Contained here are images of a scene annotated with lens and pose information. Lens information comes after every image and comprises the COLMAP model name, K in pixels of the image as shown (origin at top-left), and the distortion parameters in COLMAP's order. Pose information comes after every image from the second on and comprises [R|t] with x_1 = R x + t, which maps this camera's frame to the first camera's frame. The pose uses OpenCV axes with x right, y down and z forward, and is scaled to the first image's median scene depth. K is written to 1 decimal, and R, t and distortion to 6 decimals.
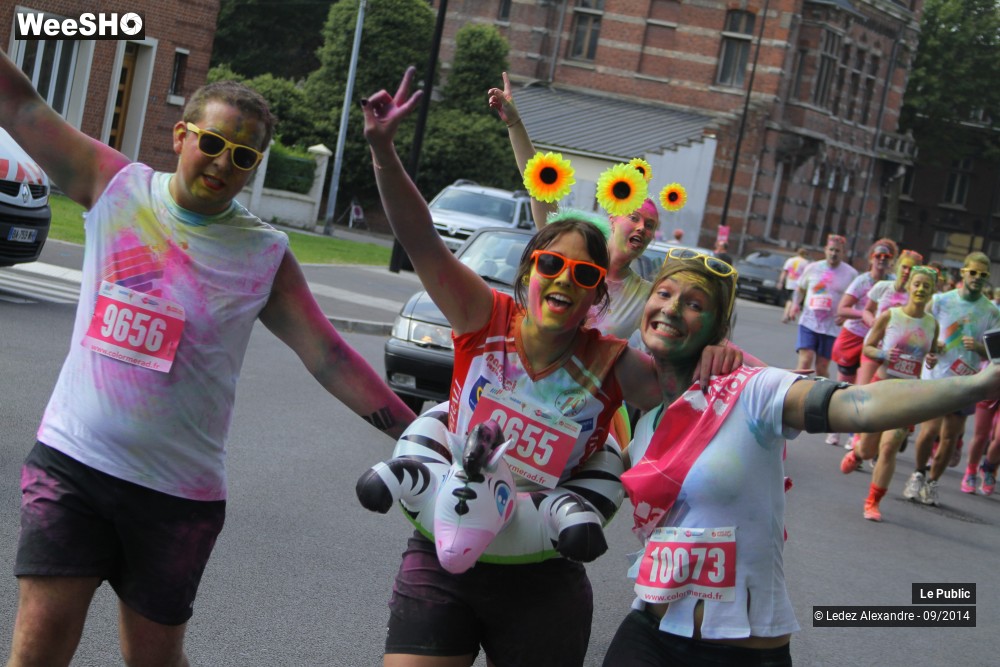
lens RADIAL K [[2569.0, 0, 499.1], [0, 2569.0, 357.4], [0, 0, 1]] dist [0.163276, 0.037412]
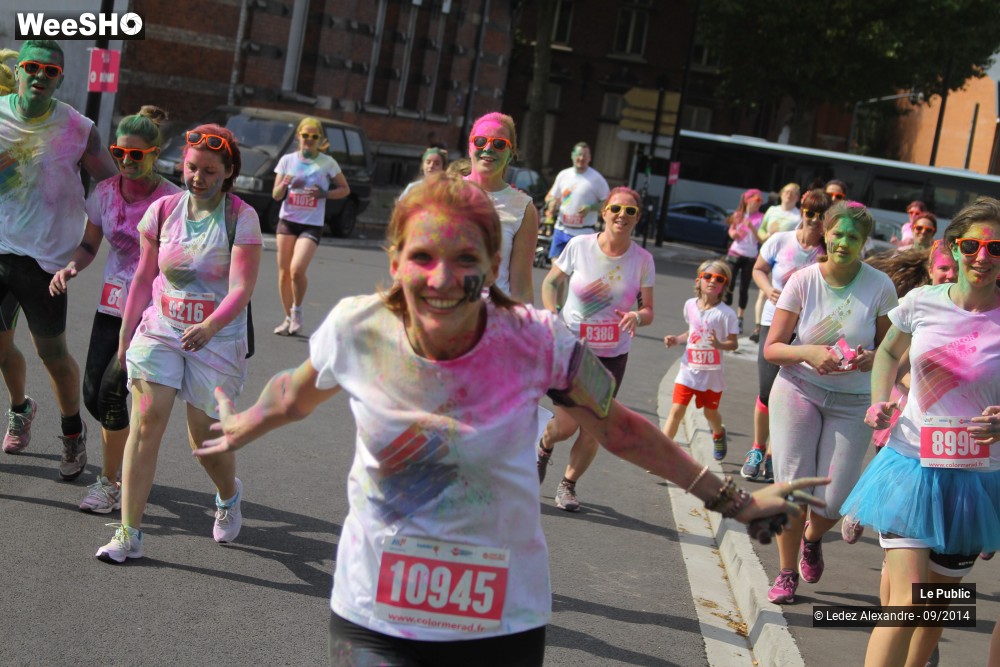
lens RADIAL K [[2288.5, 0, 500.0], [0, 2288.5, 333.5], [0, 0, 1]] dist [0.068337, 0.506215]
pose [[0.992393, -0.037788, 0.117170, 0.086372], [0.032791, 0.998480, 0.044290, -0.015786], [-0.118665, -0.040111, 0.992124, 0.506089]]
